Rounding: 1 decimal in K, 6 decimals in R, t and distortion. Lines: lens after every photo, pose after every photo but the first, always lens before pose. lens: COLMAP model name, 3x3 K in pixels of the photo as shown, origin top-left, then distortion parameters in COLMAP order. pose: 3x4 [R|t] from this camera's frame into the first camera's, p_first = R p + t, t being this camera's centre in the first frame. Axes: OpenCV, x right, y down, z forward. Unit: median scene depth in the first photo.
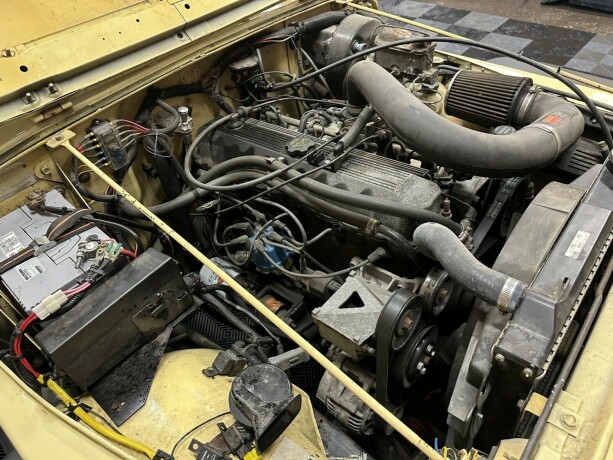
lens RADIAL K [[432.0, 0, 305.3], [0, 432.0, 229.0], [0, 0, 1]] dist [0.047891, -0.064921]
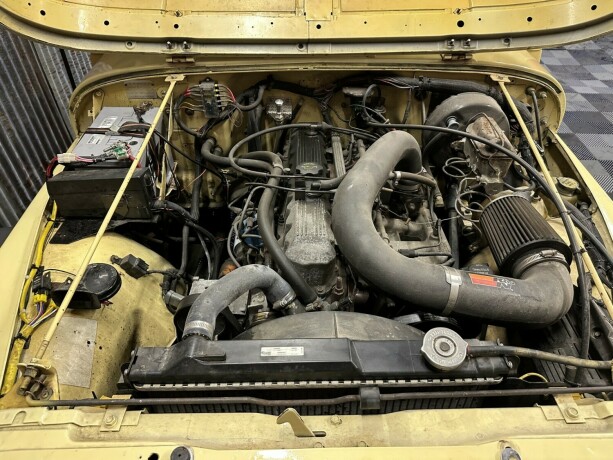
lens RADIAL K [[432.0, 0, 305.7], [0, 432.0, 227.8], [0, 0, 1]] dist [0.047891, -0.064921]
pose [[0.665209, 0.553092, -0.501584, 0.603005], [-0.560295, 0.813796, 0.154292, -0.229579], [0.493525, 0.178398, 0.851239, 0.073839]]
